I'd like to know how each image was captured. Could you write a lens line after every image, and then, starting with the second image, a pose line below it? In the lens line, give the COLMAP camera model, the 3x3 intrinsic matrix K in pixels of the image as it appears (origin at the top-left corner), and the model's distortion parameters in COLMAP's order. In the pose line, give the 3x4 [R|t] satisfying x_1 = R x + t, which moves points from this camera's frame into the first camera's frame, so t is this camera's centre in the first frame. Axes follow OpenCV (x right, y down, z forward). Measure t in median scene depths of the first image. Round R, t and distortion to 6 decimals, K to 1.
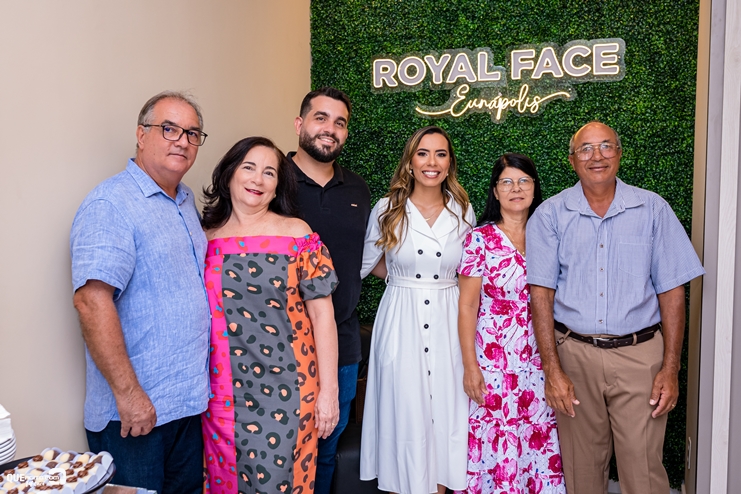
lens RADIAL K [[729.9, 0, 387.1], [0, 729.9, 247.4], [0, 0, 1]] dist [0.001576, 0.008836]
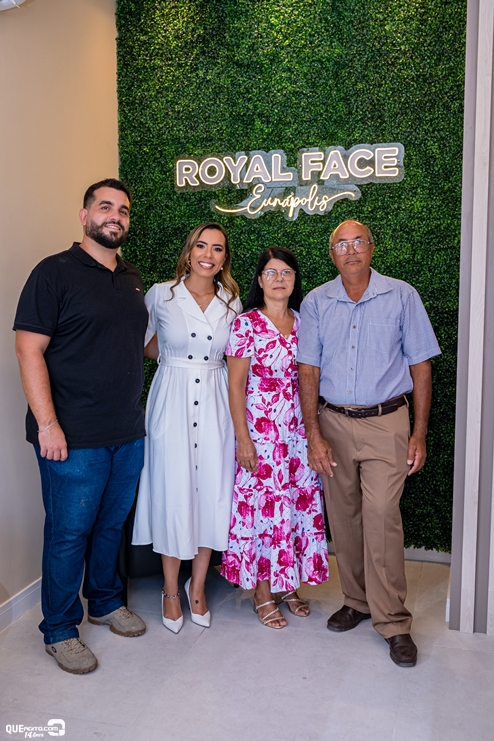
lens RADIAL K [[758.6, 0, 258.1], [0, 758.6, 351.4], [0, 0, 1]] dist [-0.000531, 0.001362]
pose [[0.999540, -0.002100, 0.030251, 0.071063], [0.001813, 0.999953, 0.009490, 0.012828], [-0.030269, -0.009431, 0.999497, -0.123338]]
